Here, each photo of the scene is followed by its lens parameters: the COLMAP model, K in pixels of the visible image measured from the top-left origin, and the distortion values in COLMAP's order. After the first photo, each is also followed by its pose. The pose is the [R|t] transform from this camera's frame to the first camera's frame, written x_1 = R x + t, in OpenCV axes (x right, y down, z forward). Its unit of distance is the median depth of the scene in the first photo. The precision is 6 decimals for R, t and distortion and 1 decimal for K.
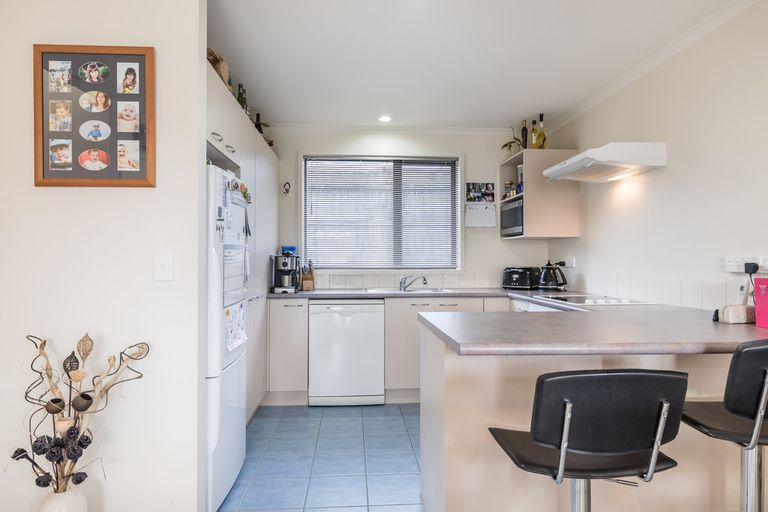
lens RADIAL K [[440.6, 0, 384.9], [0, 440.6, 254.7], [0, 0, 1]] dist [-0.000610, 0.001482]
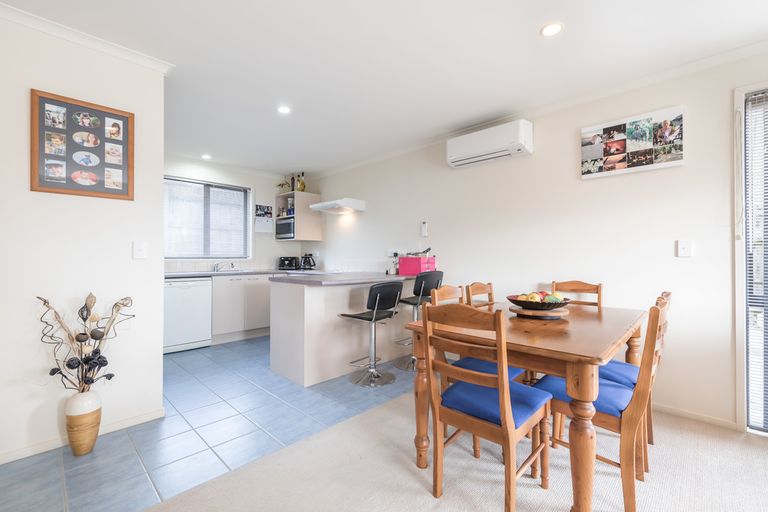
lens RADIAL K [[332.1, 0, 388.0], [0, 332.1, 253.8], [0, 0, 1]] dist [-0.003175, -0.001722]
pose [[0.736508, 0.008617, 0.676374, -0.324756], [-0.009663, 0.999951, -0.002217, 0.017338], [-0.676360, -0.004903, 0.736555, -0.258853]]
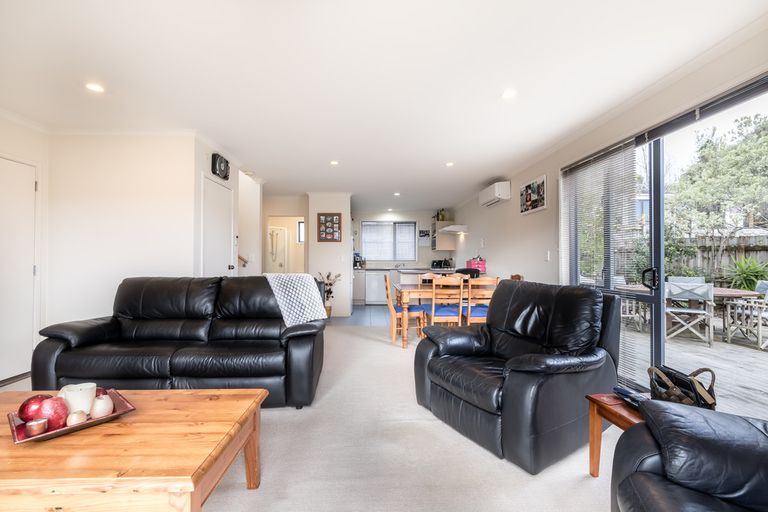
lens RADIAL K [[332.1, 0, 387.7], [0, 332.1, 258.1], [0, 0, 1]] dist [-0.003175, -0.001722]
pose [[0.999860, 0.002449, -0.016527, 0.022262], [-0.002337, 0.999974, 0.006804, -0.001276], [0.016544, -0.006764, 0.999840, -1.307587]]
